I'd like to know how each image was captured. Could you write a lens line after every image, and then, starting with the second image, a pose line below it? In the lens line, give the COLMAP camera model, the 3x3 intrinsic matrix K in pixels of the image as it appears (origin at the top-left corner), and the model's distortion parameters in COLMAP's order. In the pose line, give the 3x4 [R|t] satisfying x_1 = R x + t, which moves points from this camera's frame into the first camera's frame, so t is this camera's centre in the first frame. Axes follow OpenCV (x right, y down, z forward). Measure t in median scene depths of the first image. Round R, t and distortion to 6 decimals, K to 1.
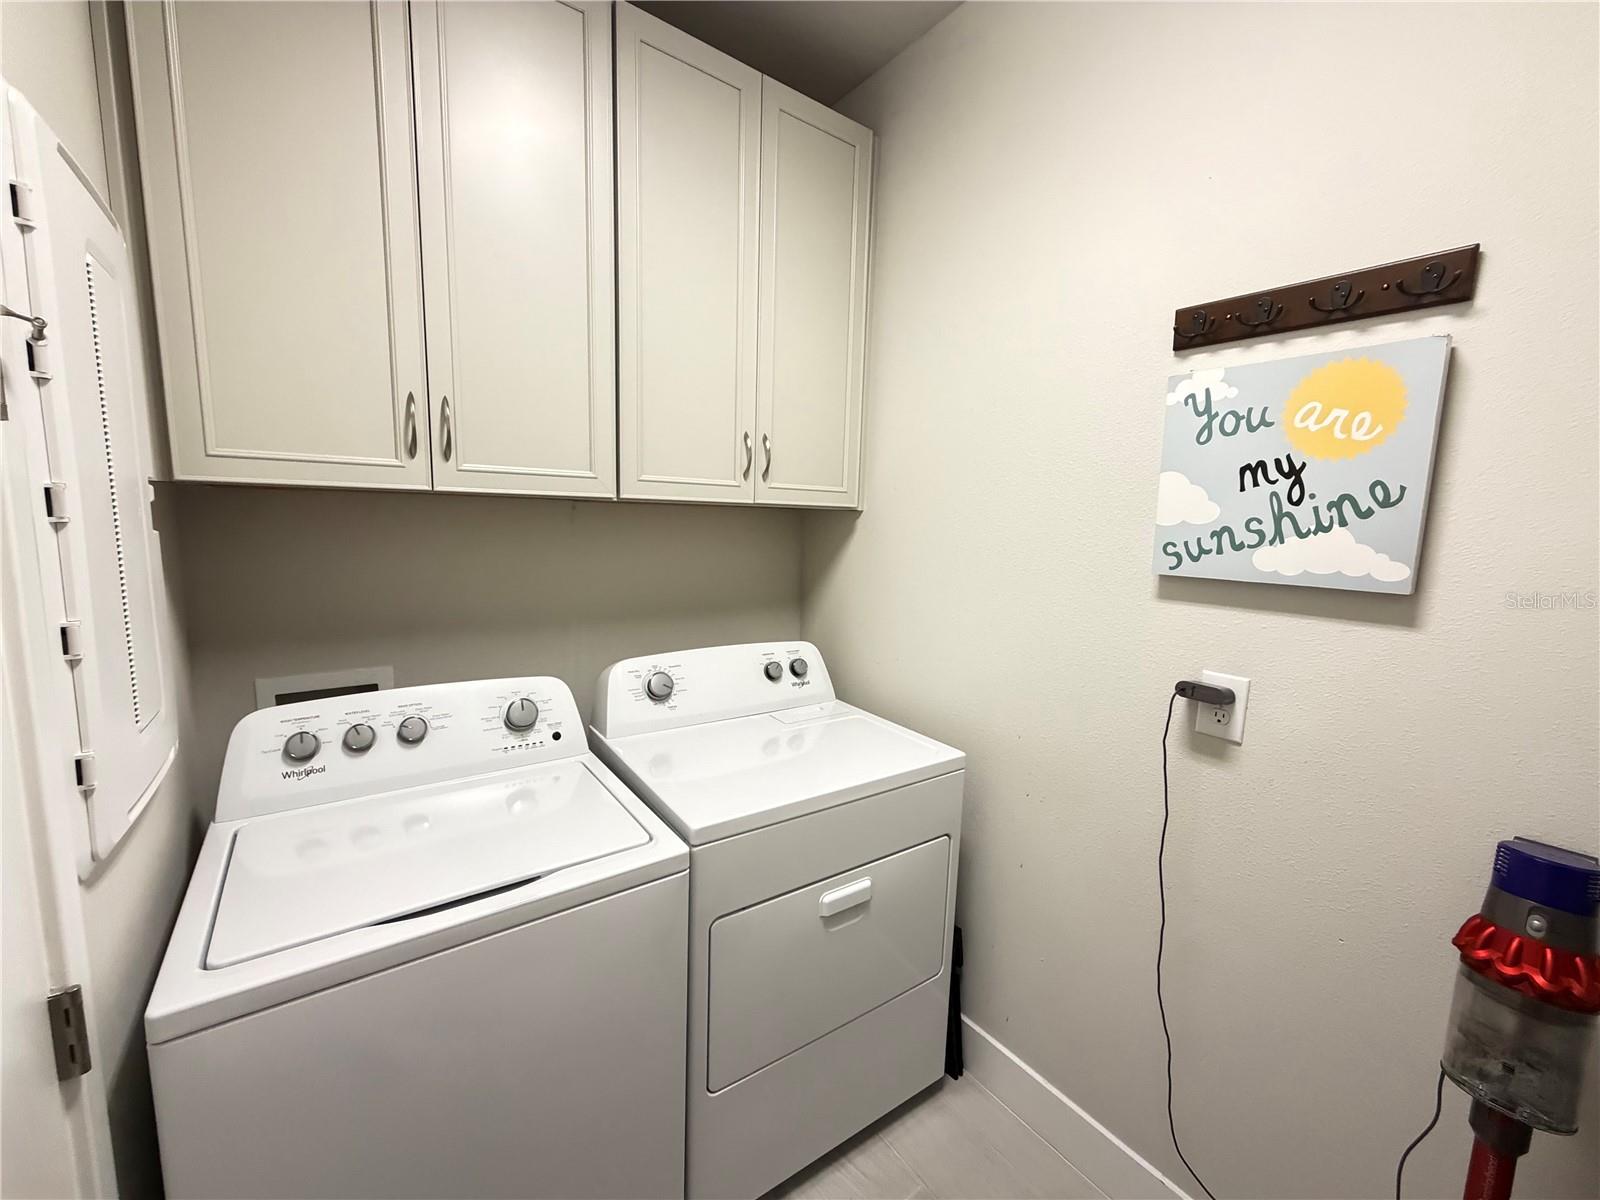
lens RADIAL K [[635.3, 0, 797.2], [0, 635.3, 600.5], [0, 0, 1]] dist [0.000622, -0.000007]
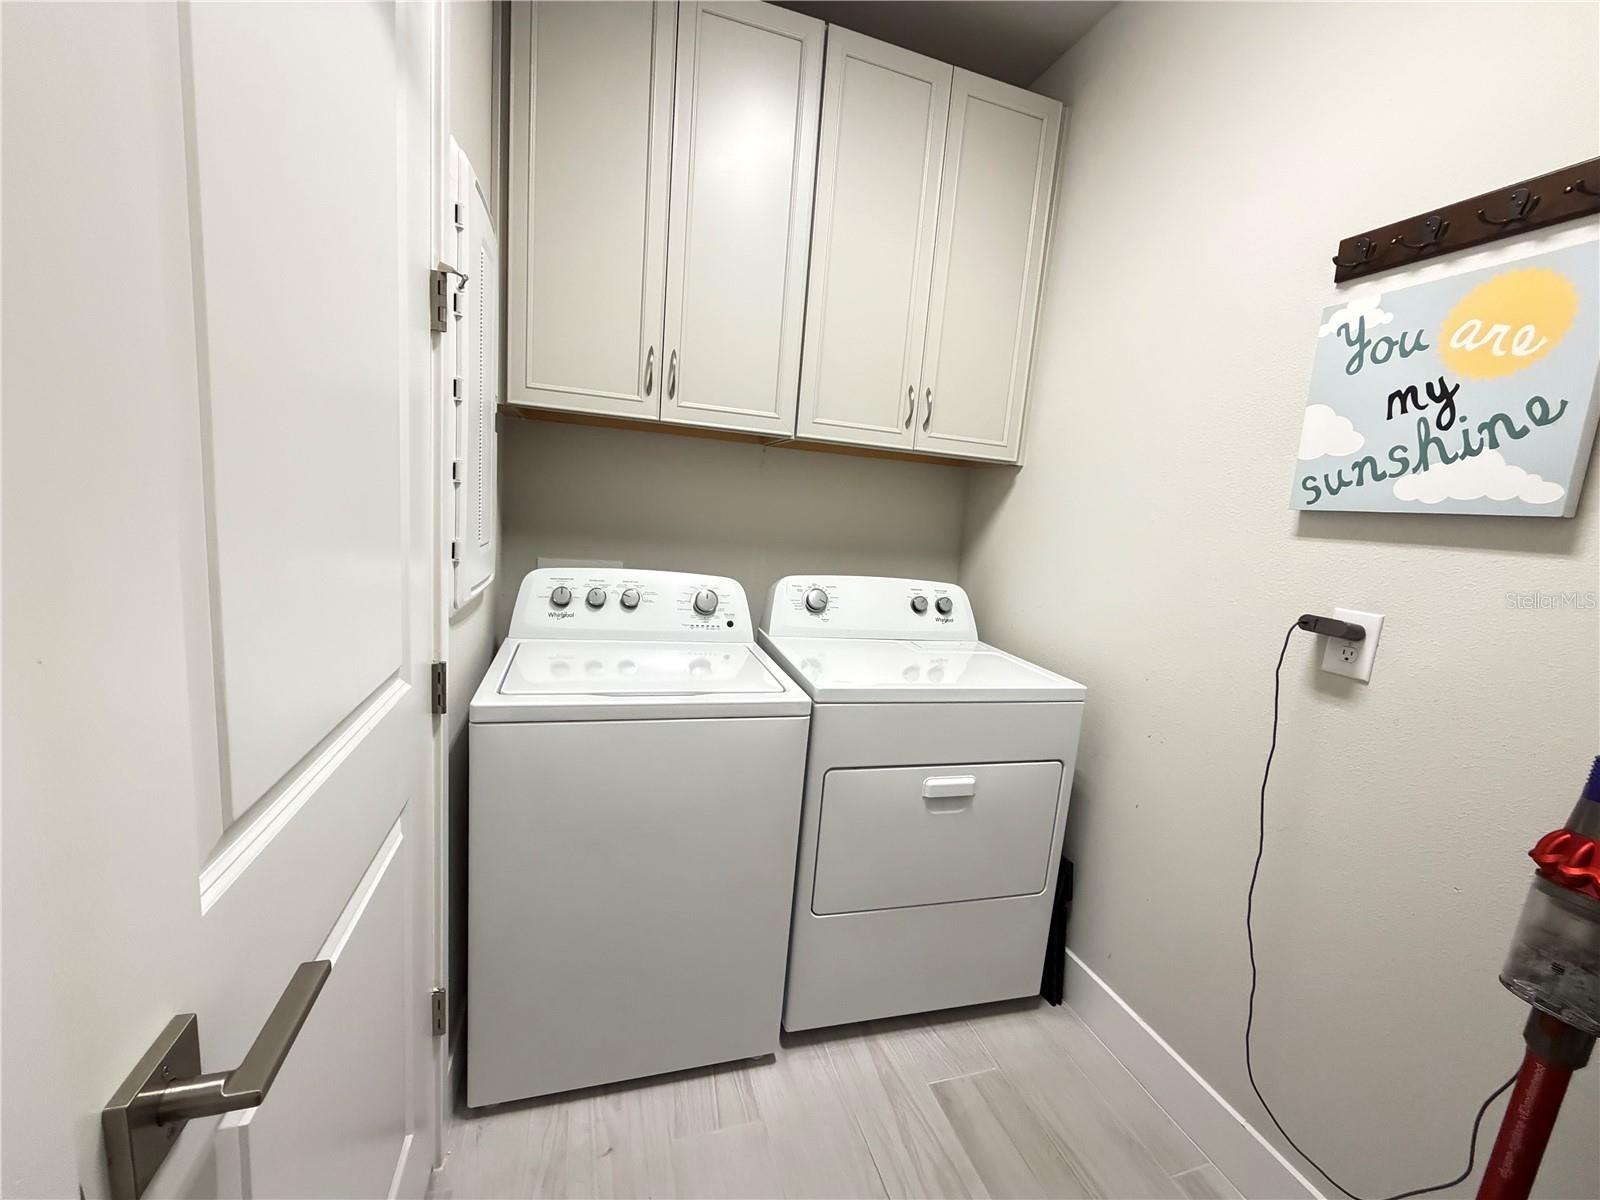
lens RADIAL K [[635.3, 0, 797.6], [0, 635.3, 597.5], [0, 0, 1]] dist [0.000622, -0.000007]
pose [[0.946780, 0.093873, -0.307890, 0.152891], [-0.094861, 0.995421, 0.011792, 0.159167], [0.307587, 0.018043, 0.951349, -0.182525]]
